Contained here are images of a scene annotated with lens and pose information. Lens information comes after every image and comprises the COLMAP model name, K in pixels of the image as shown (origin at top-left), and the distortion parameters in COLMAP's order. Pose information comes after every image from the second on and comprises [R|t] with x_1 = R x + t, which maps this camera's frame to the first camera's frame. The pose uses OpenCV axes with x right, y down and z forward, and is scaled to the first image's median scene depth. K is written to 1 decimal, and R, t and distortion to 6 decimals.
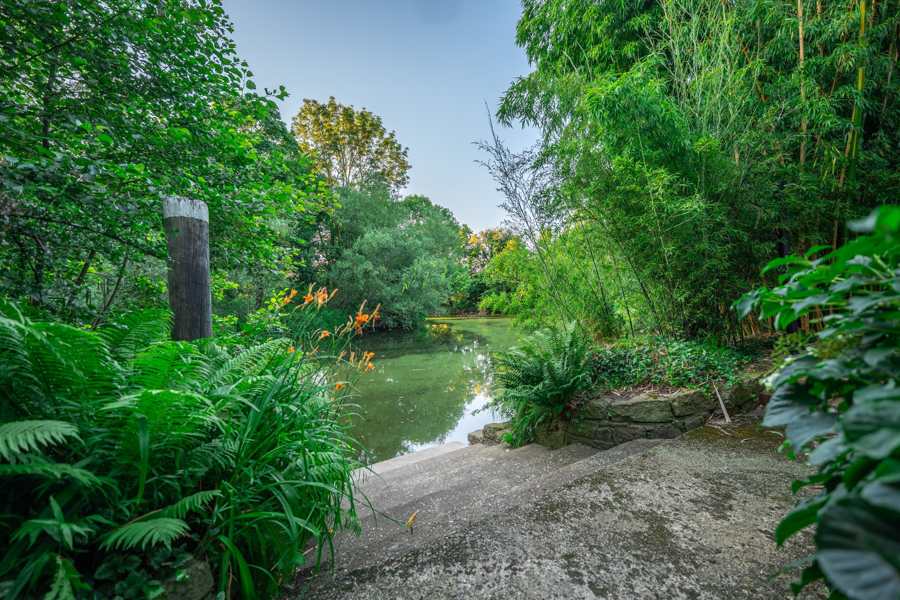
lens RADIAL K [[339.1, 0, 471.3], [0, 339.1, 302.0], [0, 0, 1]] dist [-0.000561, -0.000034]
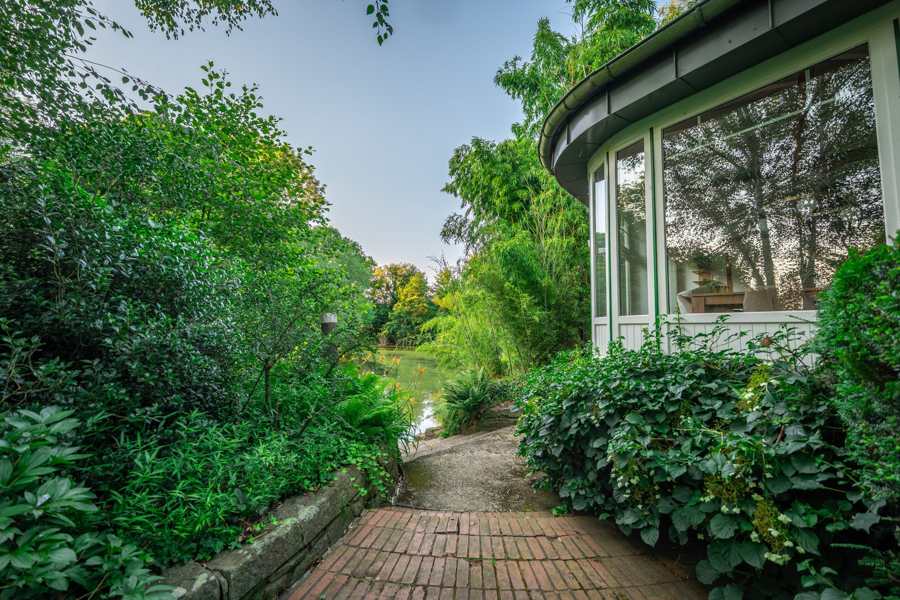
lens RADIAL K [[339.1, 0, 471.3], [0, 339.1, 302.0], [0, 0, 1]] dist [-0.000561, -0.000034]
pose [[0.949270, 0.075671, 0.305222, -0.265540], [-0.049771, 0.994535, -0.091772, -0.092067], [-0.310498, 0.071925, 0.947849, -0.583438]]
